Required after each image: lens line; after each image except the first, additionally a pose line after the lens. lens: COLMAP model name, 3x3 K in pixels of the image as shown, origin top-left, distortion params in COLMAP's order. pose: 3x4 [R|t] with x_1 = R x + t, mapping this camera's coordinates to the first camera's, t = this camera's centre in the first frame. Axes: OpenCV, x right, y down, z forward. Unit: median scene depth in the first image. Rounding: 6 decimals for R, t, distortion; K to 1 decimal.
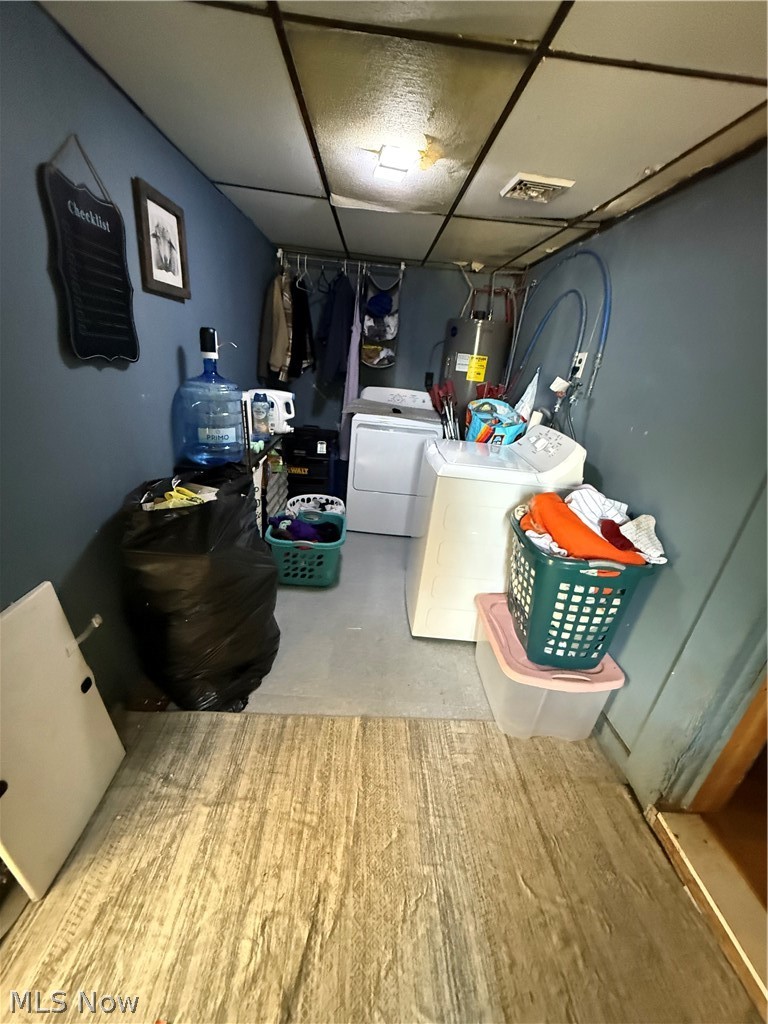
lens RADIAL K [[409.4, 0, 384.0], [0, 409.4, 512.0], [0, 0, 1]] dist [-0.001707, 0.000498]
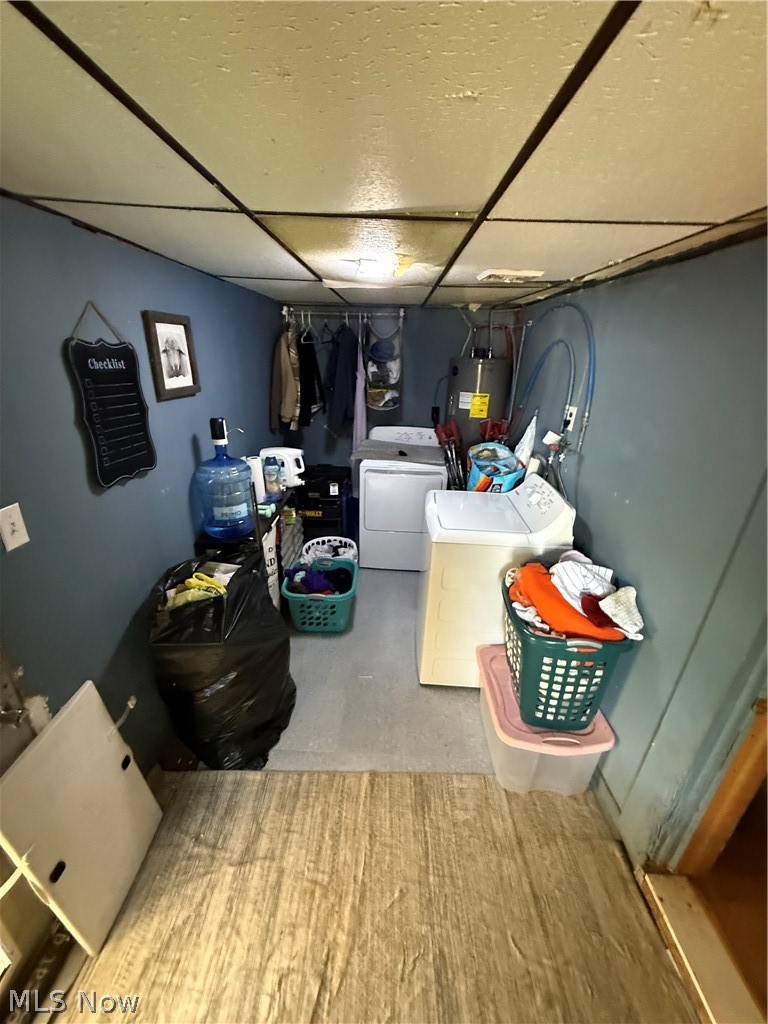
lens RADIAL K [[409.4, 0, 384.0], [0, 409.4, 512.0], [0, 0, 1]] dist [-0.001707, 0.000498]
pose [[0.996446, -0.048572, -0.068821, 0.103147], [0.049004, 0.998788, 0.004594, -0.223840], [0.068514, -0.007951, 0.997618, -0.091244]]
